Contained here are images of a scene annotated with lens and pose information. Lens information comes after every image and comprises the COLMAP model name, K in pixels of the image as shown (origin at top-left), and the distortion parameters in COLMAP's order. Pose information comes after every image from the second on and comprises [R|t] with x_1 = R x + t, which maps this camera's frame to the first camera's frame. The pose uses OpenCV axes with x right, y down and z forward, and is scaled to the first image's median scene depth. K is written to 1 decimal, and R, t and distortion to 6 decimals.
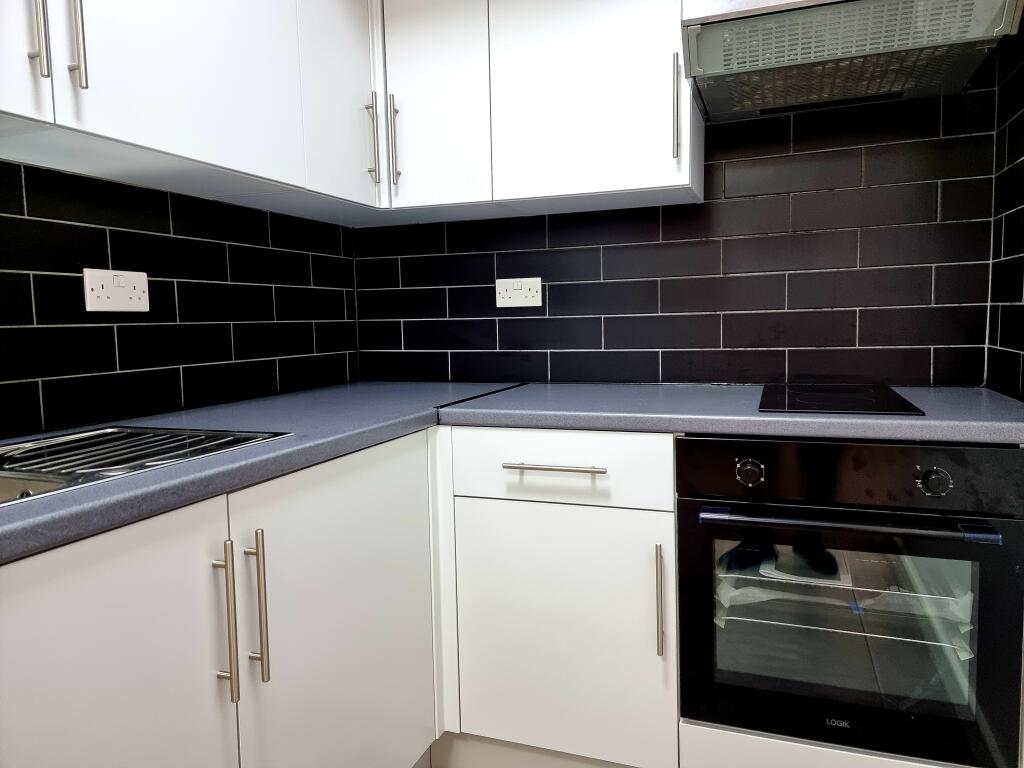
lens RADIAL K [[707.7, 0, 519.7], [0, 707.7, 380.7], [0, 0, 1]] dist [0.031677, -0.001602]
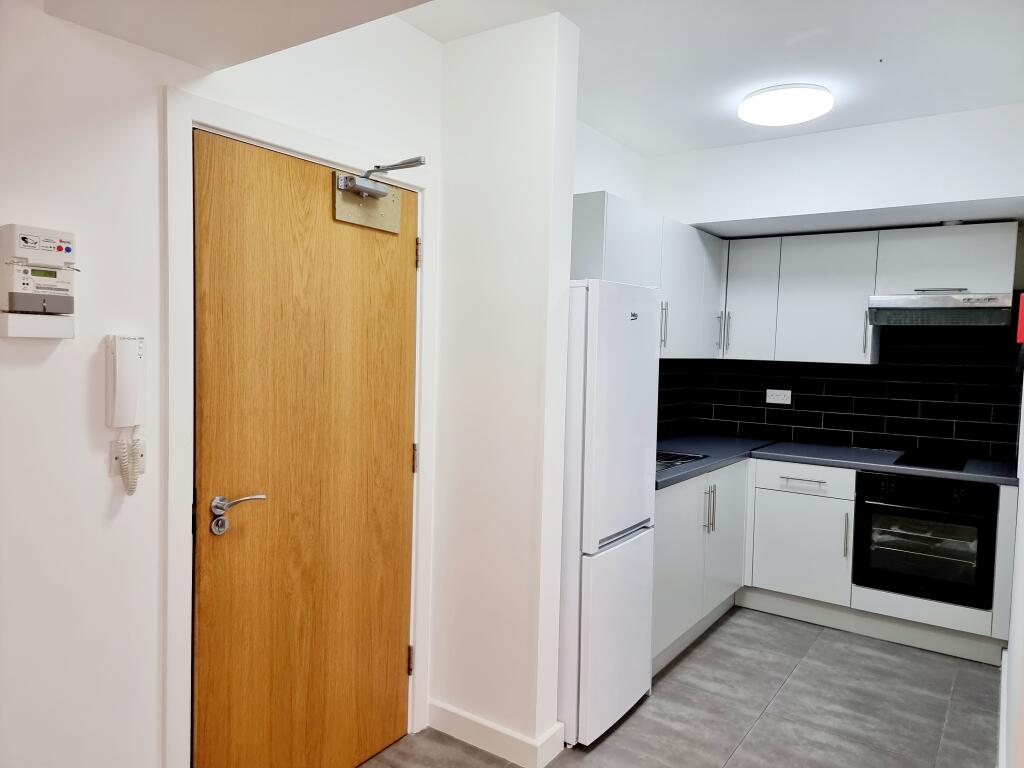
lens RADIAL K [[707.7, 0, 507.9], [0, 707.7, 387.0], [0, 0, 1]] dist [0.031677, -0.001602]
pose [[0.965081, 0.061632, -0.254597, -0.330496], [-0.070167, 0.997233, -0.024570, -0.065598], [0.252378, 0.041577, 0.966735, -1.678436]]
